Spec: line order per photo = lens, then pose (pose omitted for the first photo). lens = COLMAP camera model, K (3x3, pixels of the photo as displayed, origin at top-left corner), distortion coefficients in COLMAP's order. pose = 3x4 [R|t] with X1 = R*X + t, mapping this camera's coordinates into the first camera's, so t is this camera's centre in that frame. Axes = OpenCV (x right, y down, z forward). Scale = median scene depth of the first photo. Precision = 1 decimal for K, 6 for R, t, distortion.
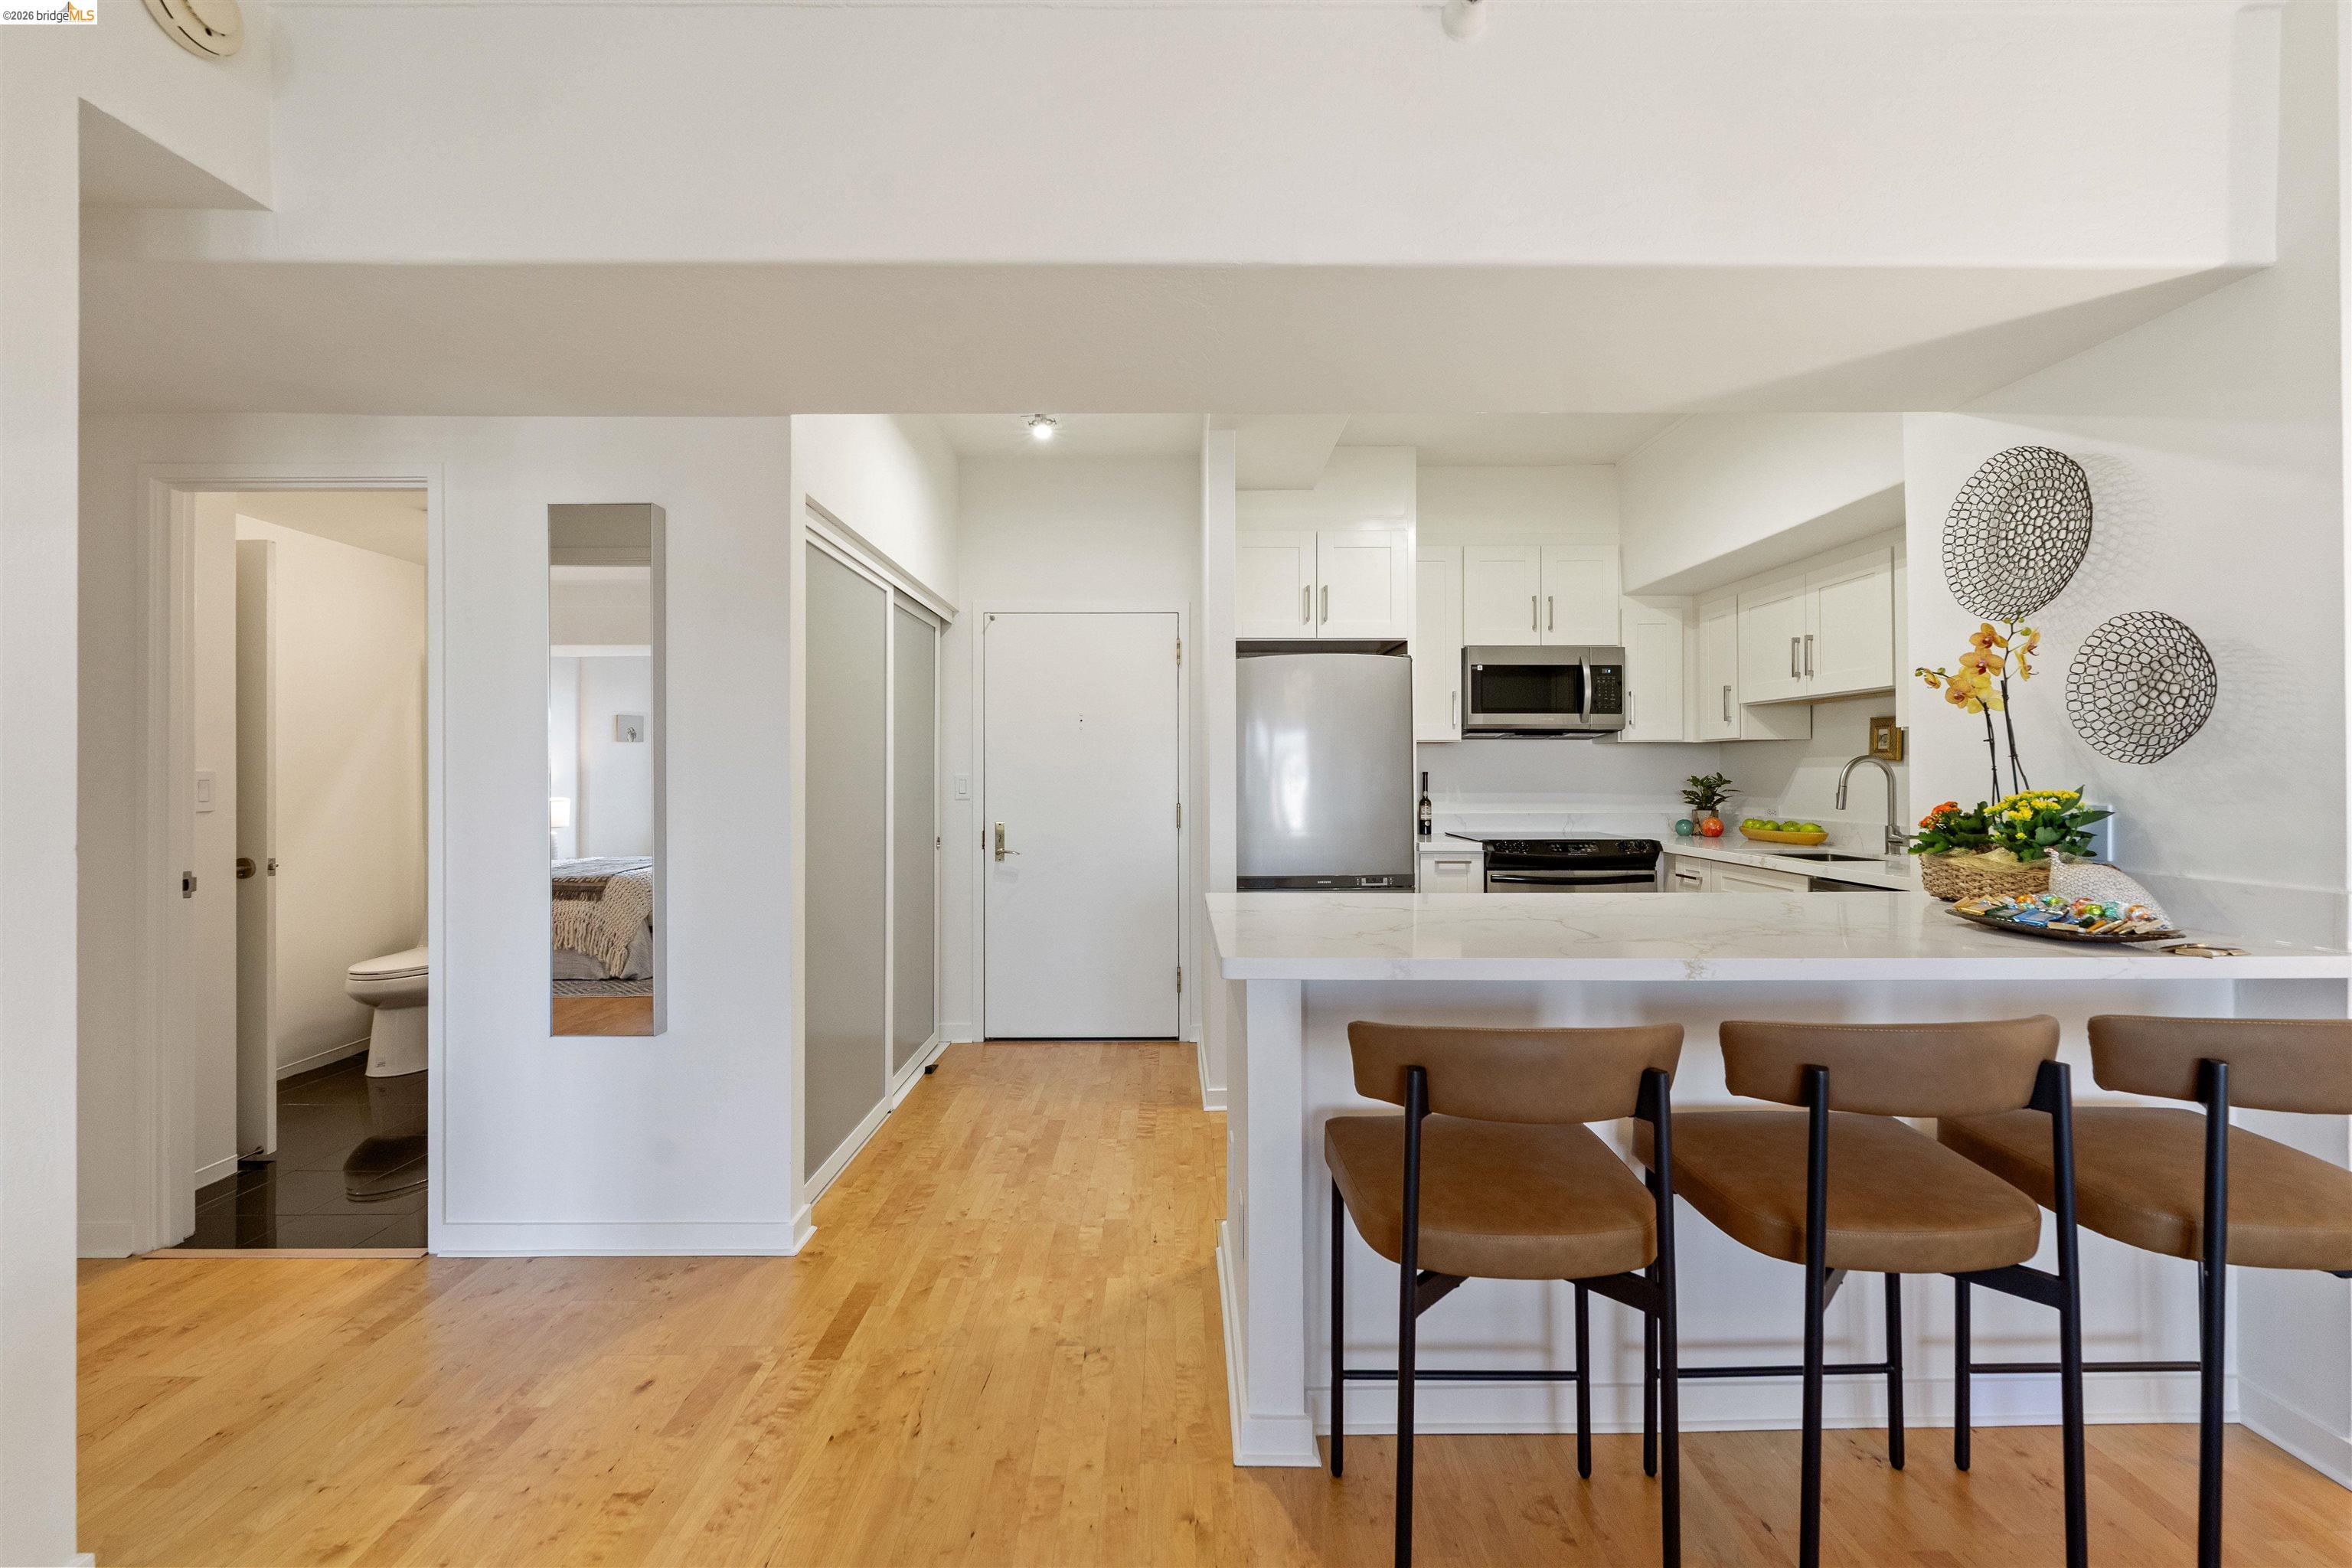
lens RADIAL K [[980.6, 0, 1177.3], [0, 980.6, 755.9], [0, 0, 1]] dist [0.001820, -0.000052]
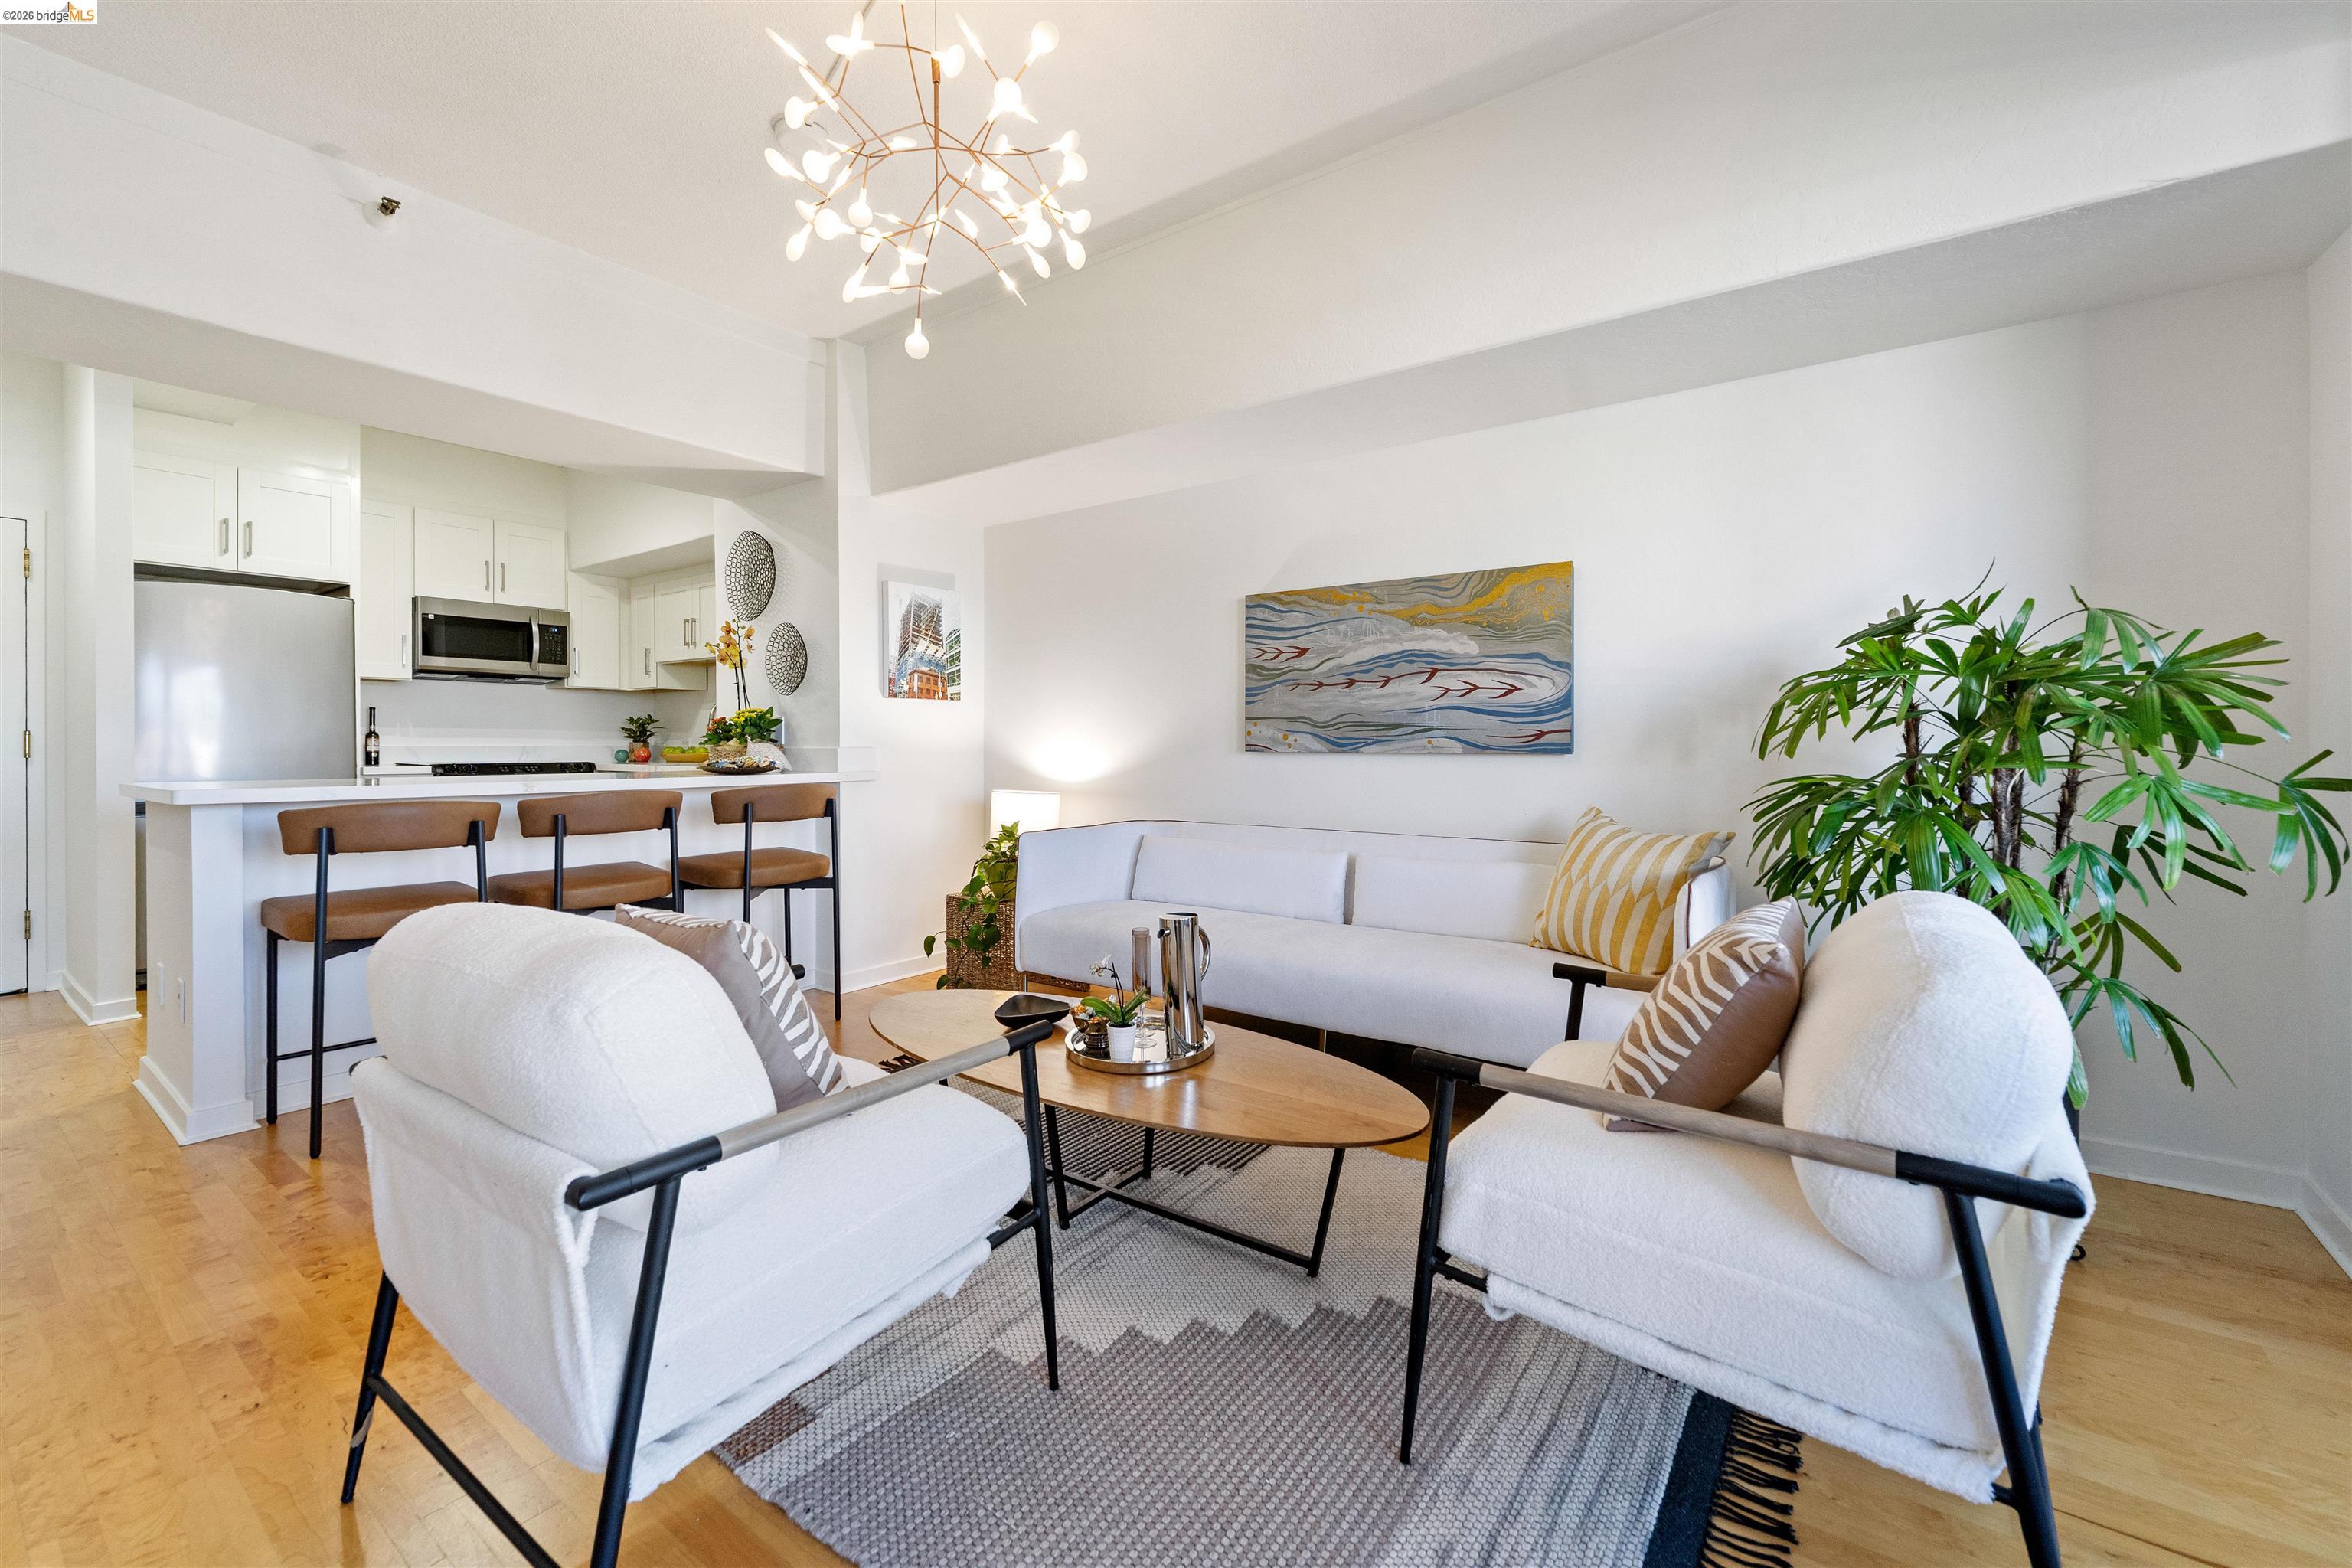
lens RADIAL K [[1124.4, 0, 1327.3], [0, 1124.4, 776.9], [0, 0, 1]] dist [-0.001969, -0.001899]
pose [[0.597354, -0.005379, 0.801960, -0.124691], [-0.018638, 0.999614, 0.020587, 0.053658], [-0.801761, -0.027244, 0.597023, -0.658827]]
